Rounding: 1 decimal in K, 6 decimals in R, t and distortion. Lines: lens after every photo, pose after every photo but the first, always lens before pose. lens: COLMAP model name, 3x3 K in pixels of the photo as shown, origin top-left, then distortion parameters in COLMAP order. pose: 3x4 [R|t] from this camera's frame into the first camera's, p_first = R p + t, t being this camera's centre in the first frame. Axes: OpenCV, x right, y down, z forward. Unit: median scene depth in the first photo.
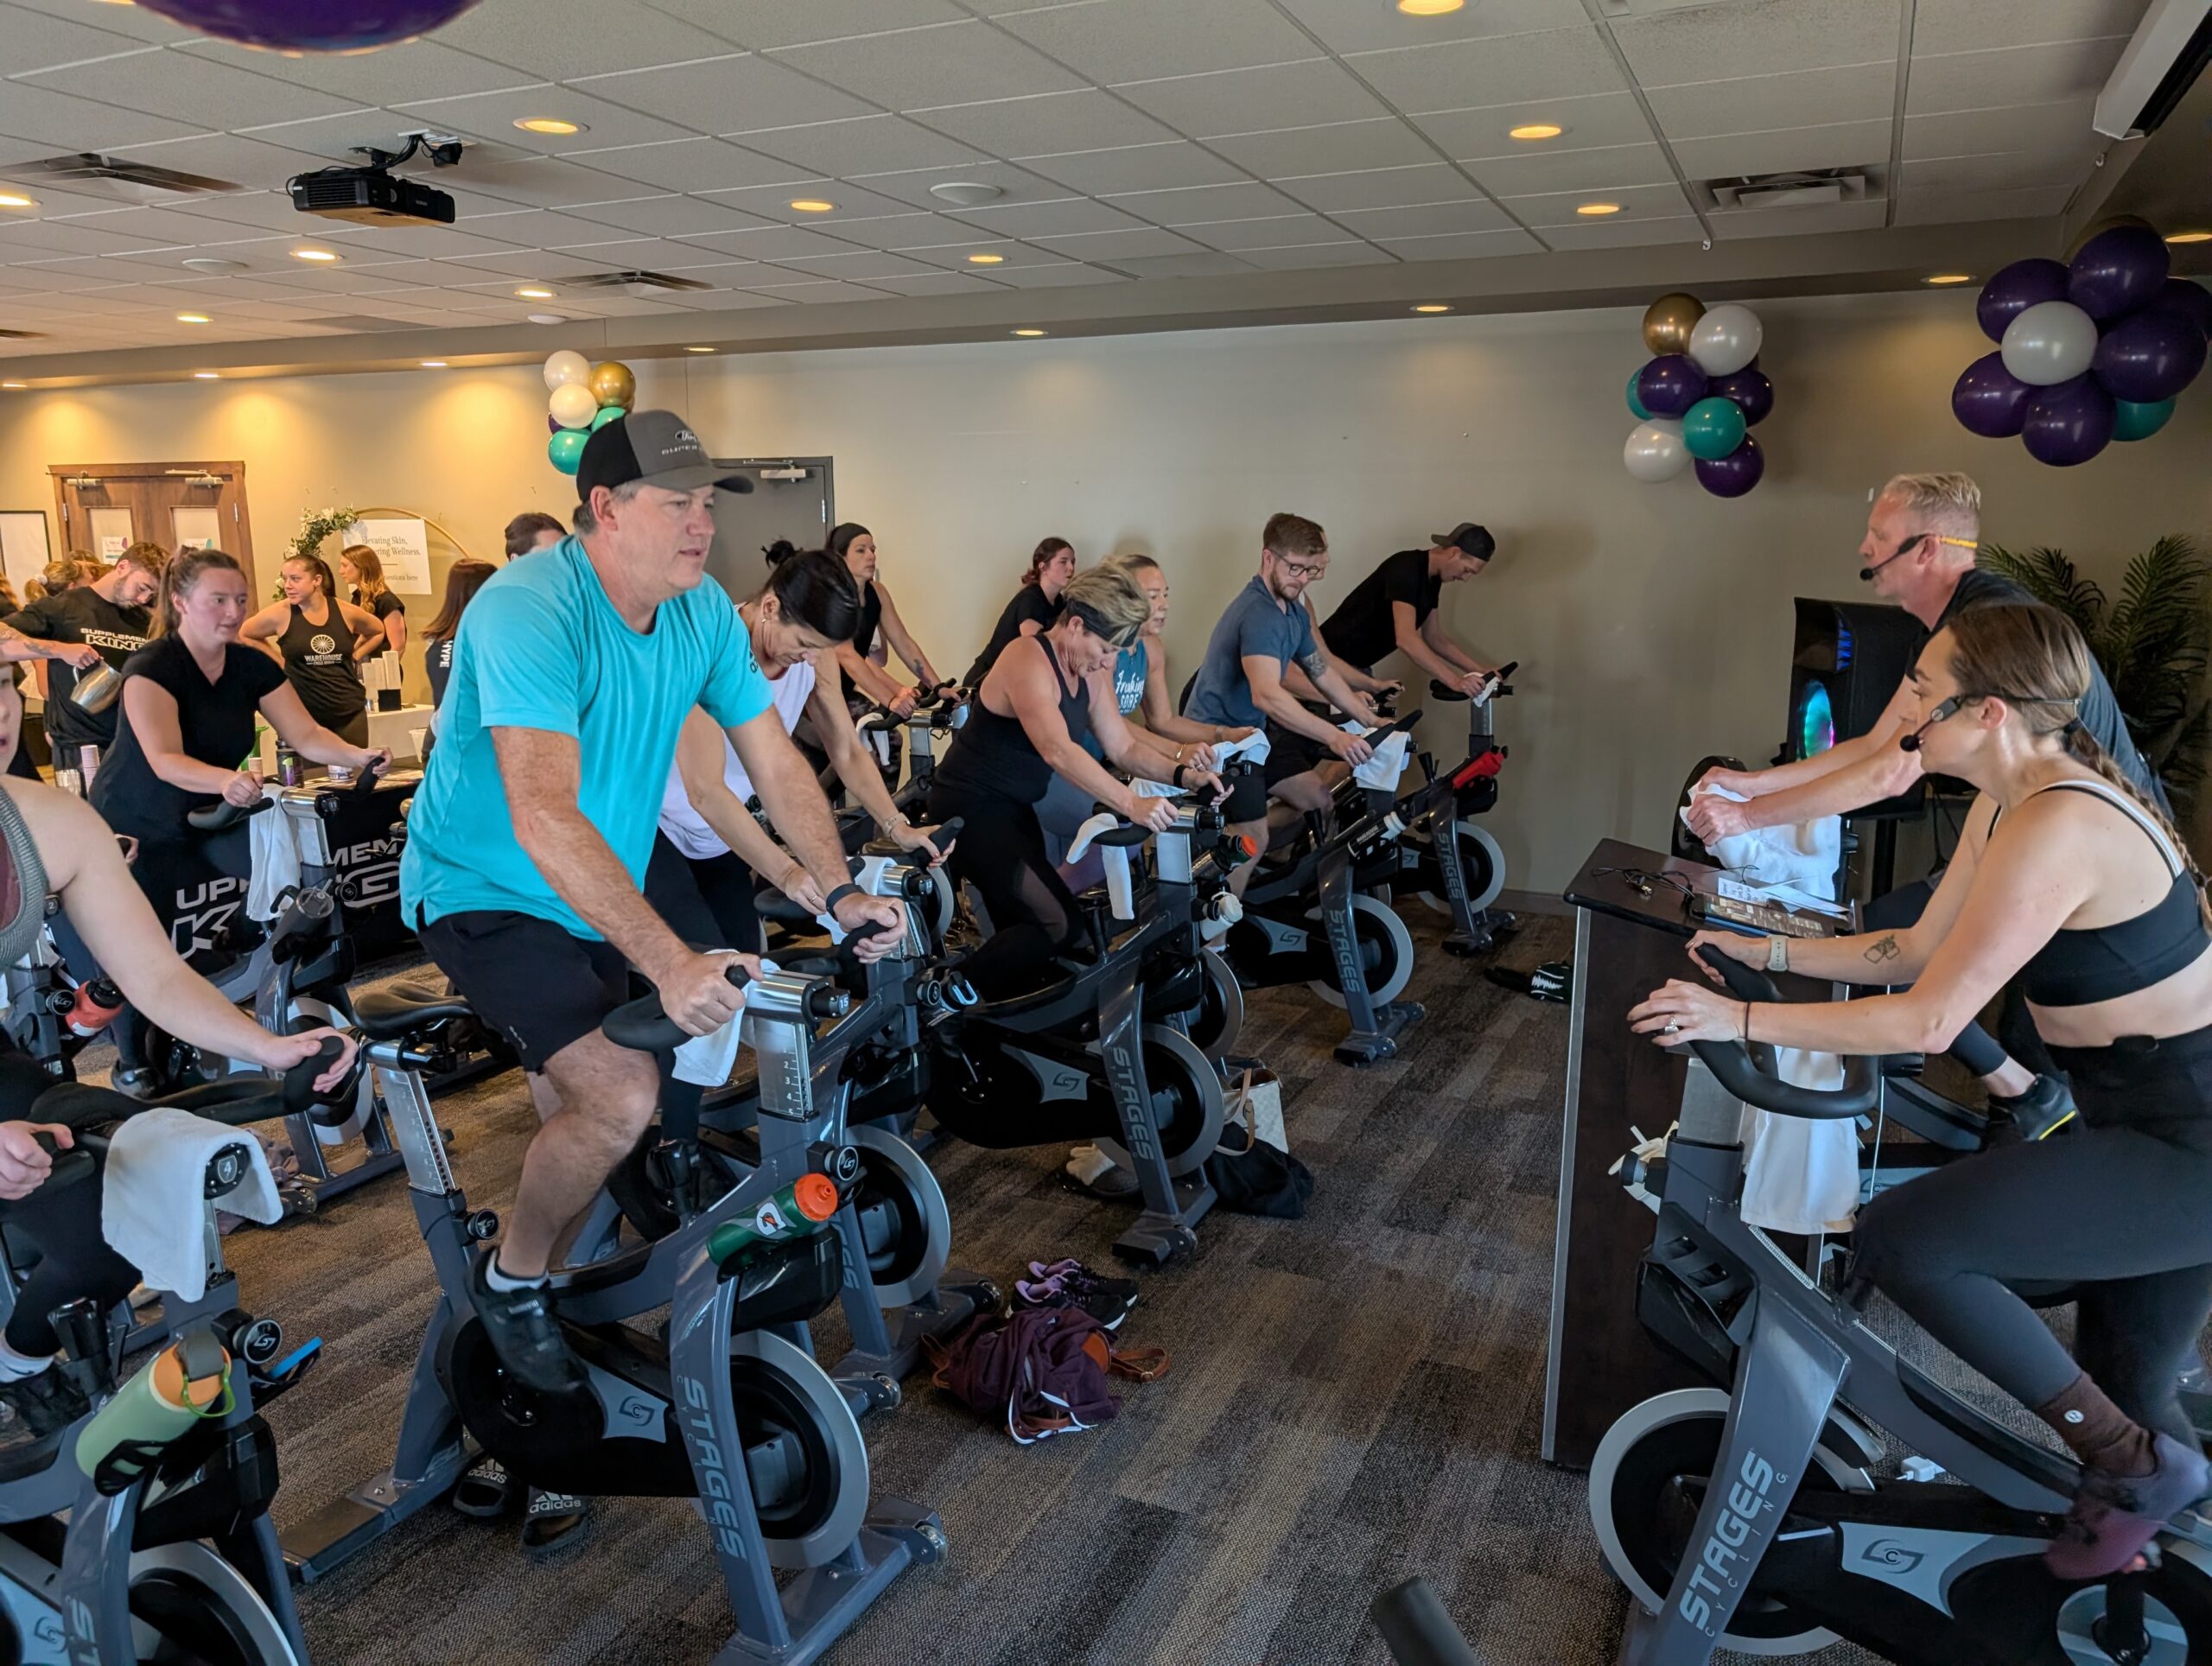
lens RADIAL K [[1582.5, 0, 1106.0], [0, 1582.5, 833.0], [0, 0, 1]] dist [0.015240, -0.004812]
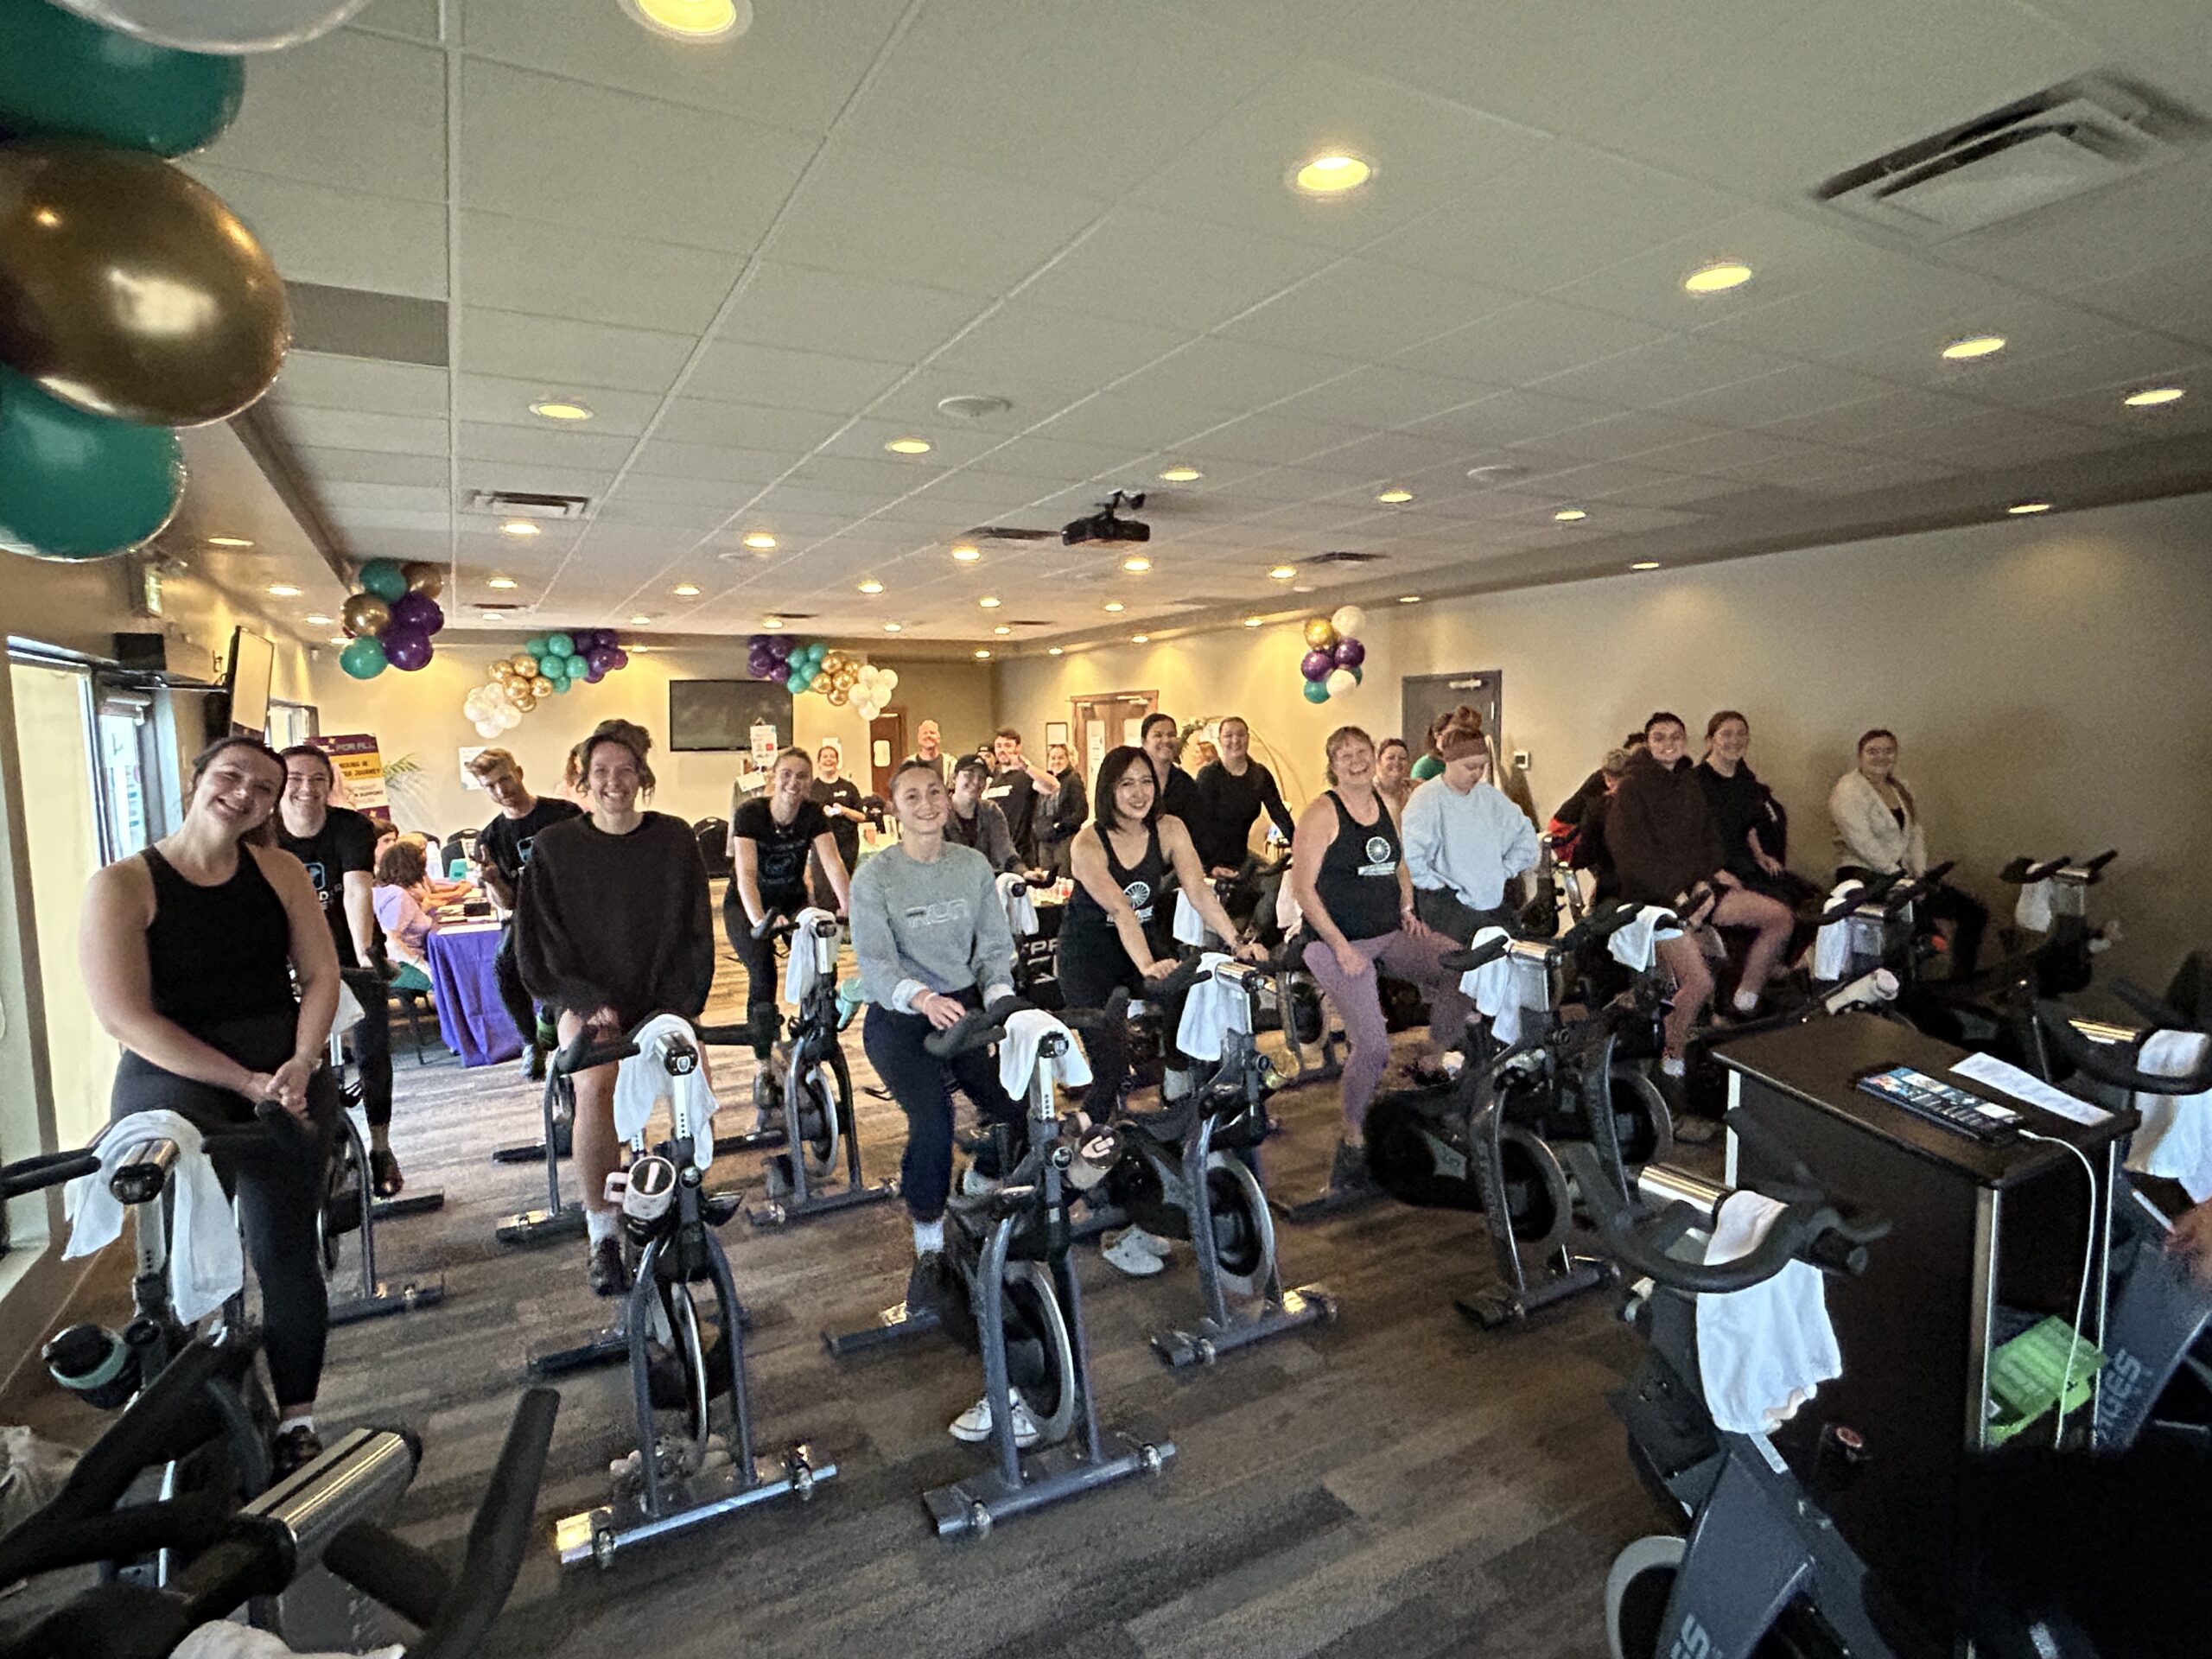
lens RADIAL K [[1173.6, 0, 1105.5], [0, 1173.6, 838.7], [0, 0, 1]] dist [-0.000177, -0.000368]
pose [[0.807721, 0.037103, -0.588396, 0.347853], [-0.091173, 0.993873, -0.062485, -0.015872], [0.582473, 0.104116, 0.806155, 0.082491]]
